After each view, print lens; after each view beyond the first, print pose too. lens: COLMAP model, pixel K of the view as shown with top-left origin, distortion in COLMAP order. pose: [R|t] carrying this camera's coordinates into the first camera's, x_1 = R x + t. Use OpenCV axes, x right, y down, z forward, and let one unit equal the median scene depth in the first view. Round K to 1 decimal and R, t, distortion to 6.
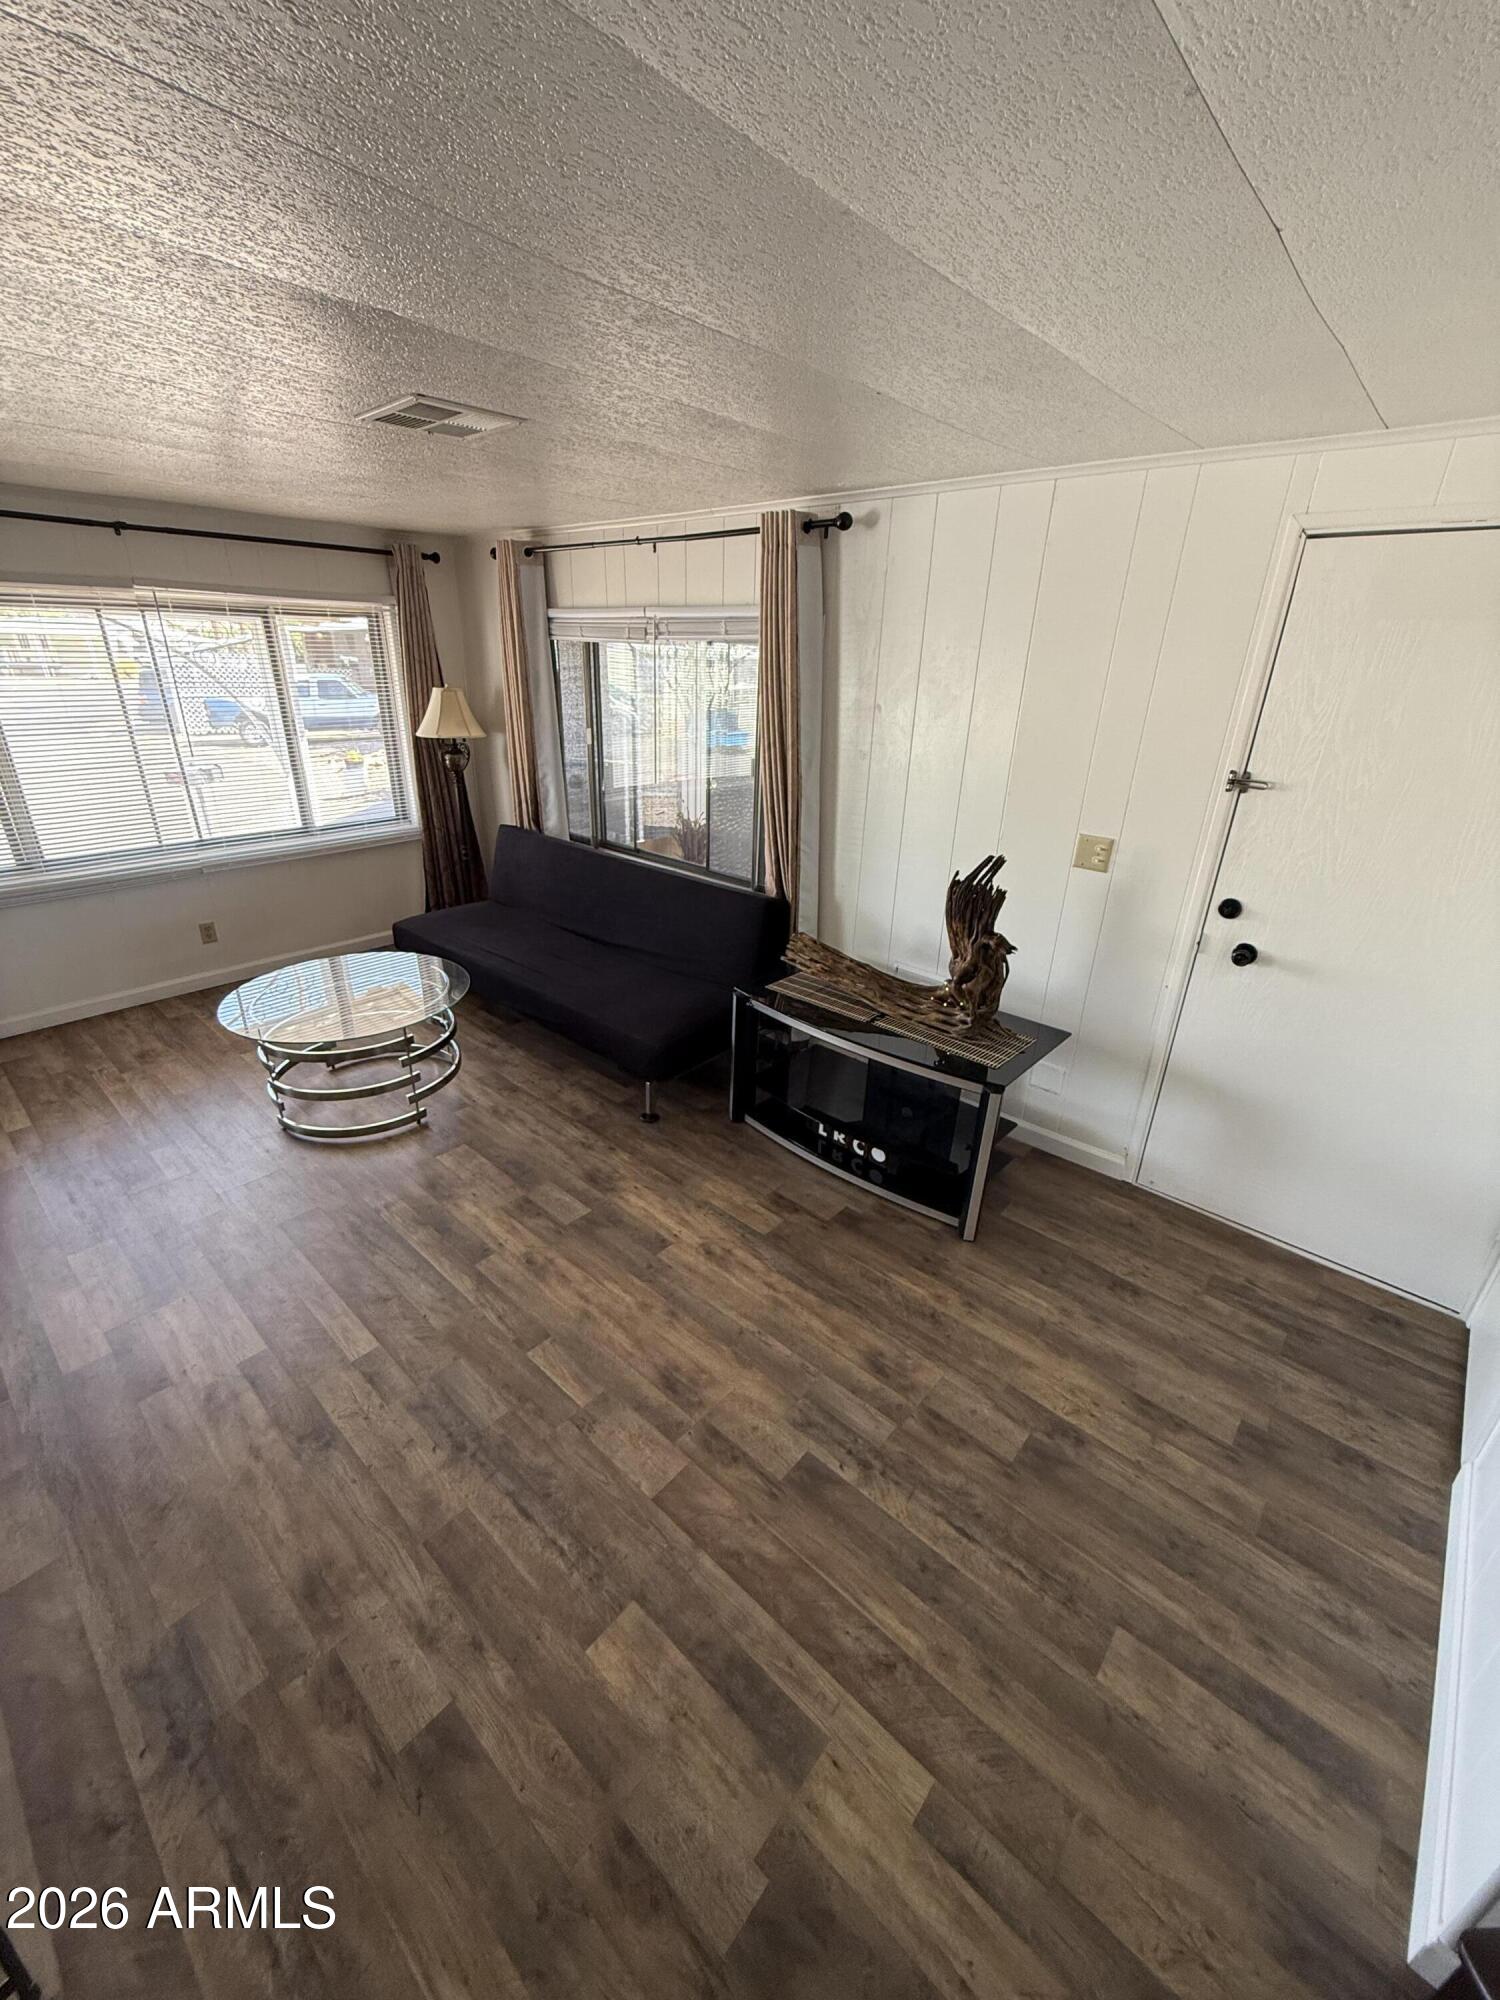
lens RADIAL K [[797.7, 0, 753.1], [0, 797.7, 996.9], [0, 0, 1]] dist [0.001663, -0.000119]
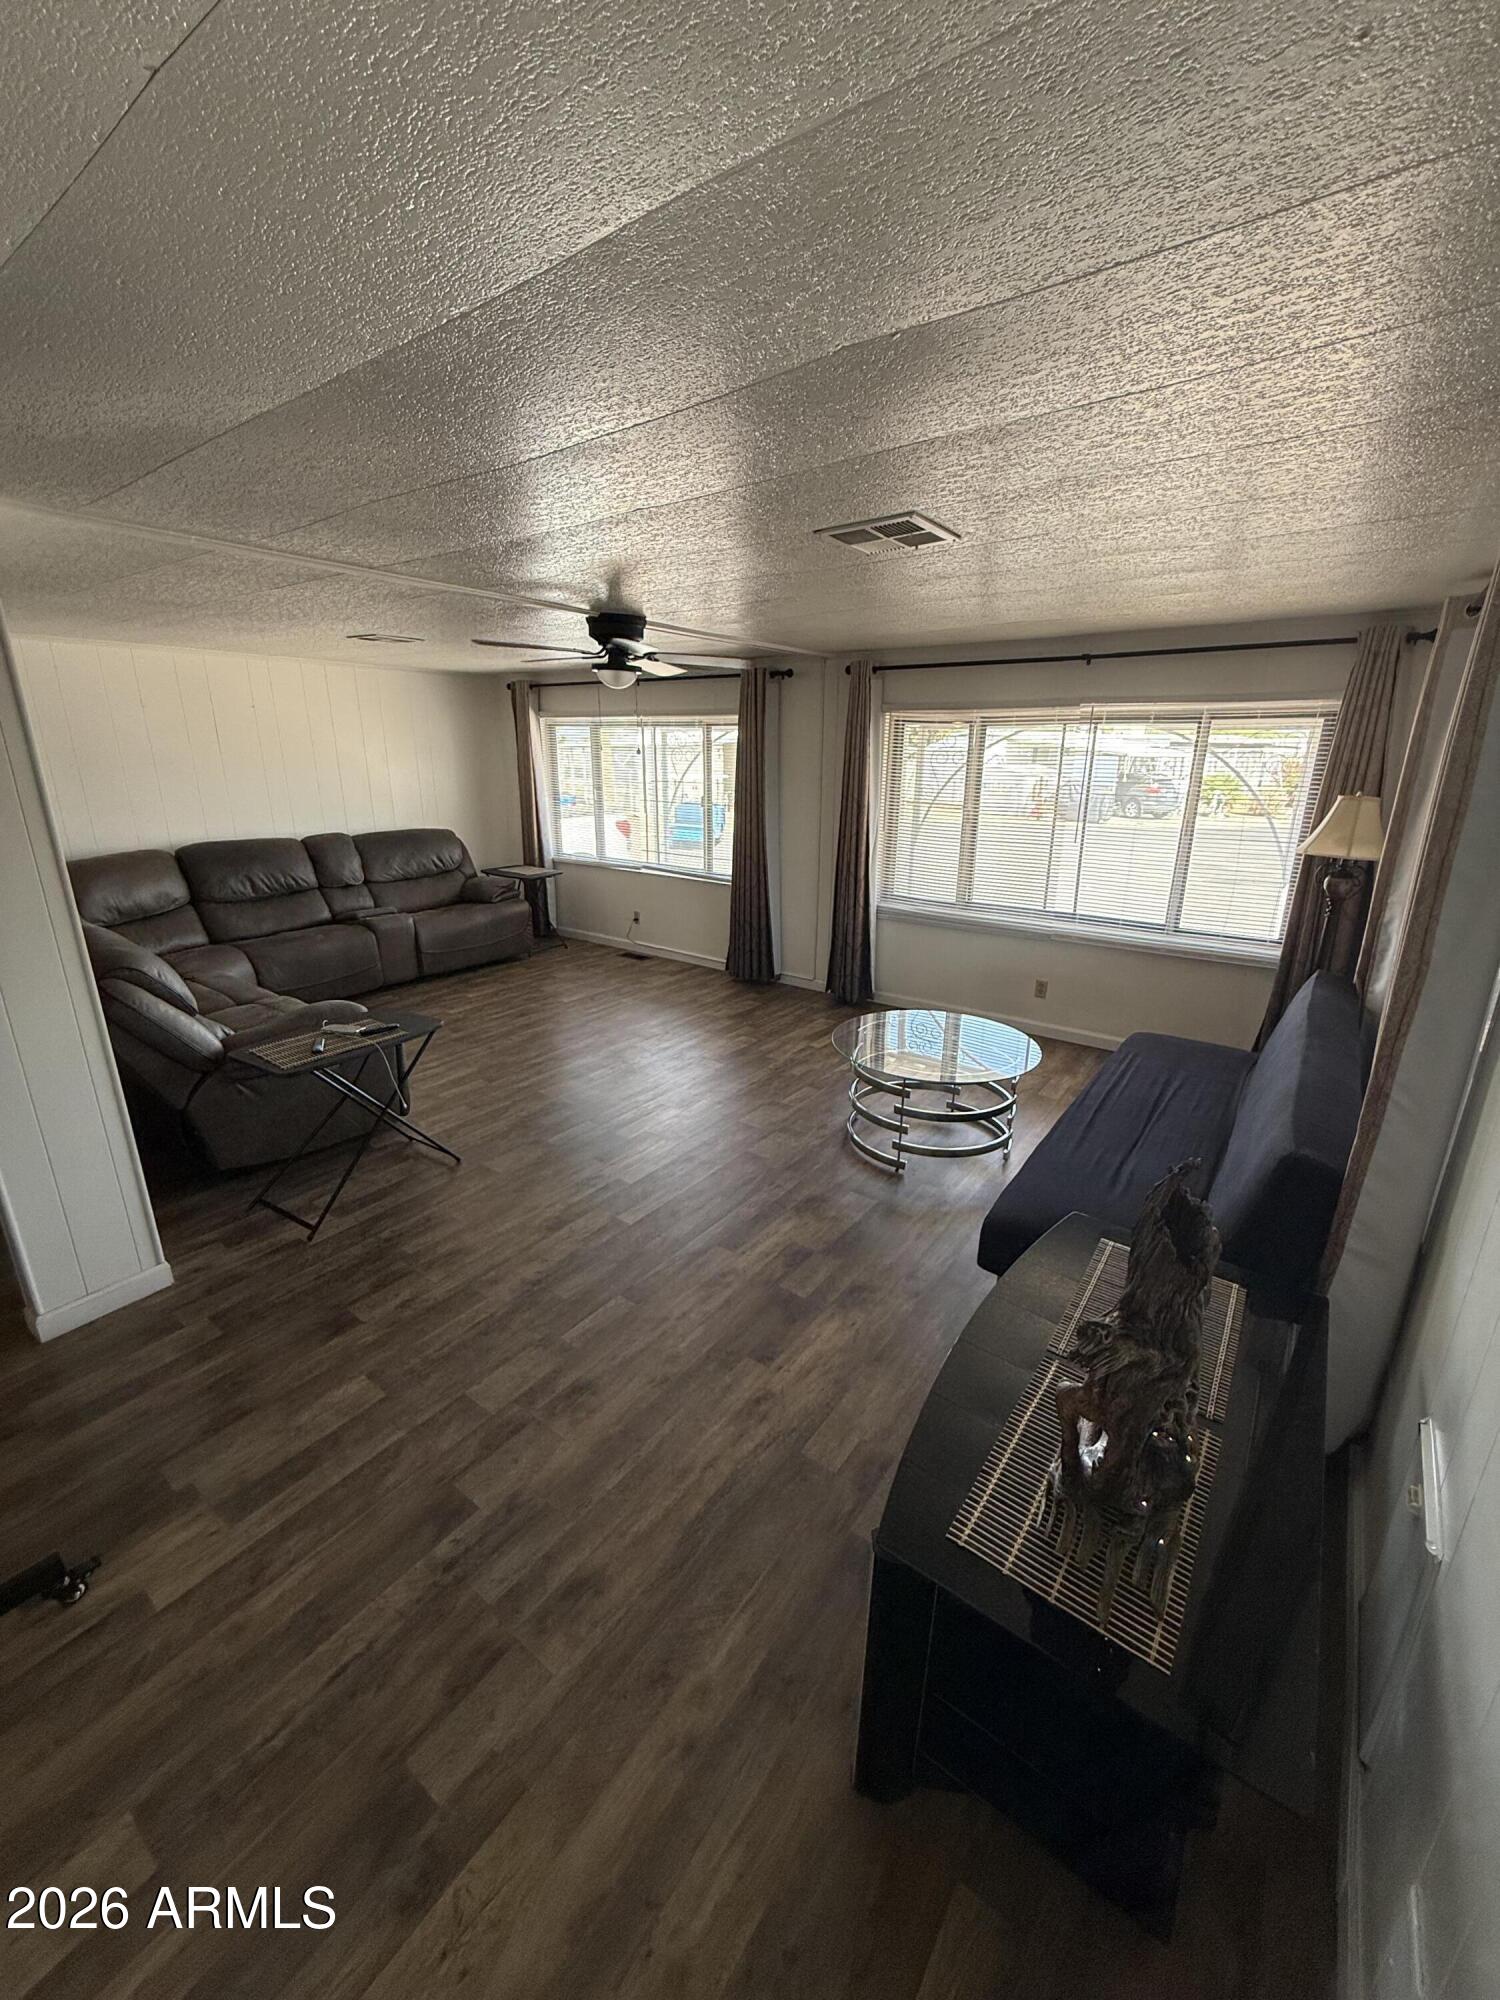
lens RADIAL K [[783.1, 0, 750.0], [0, 783.1, 1000.0], [0, 0, 1]] dist [0.013786, -0.000094]
pose [[0.098224, 0.282990, -0.954080, 0.803819], [-0.394530, 0.891230, 0.223731, -0.326484], [0.913618, 0.354438, 0.199188, 0.827294]]
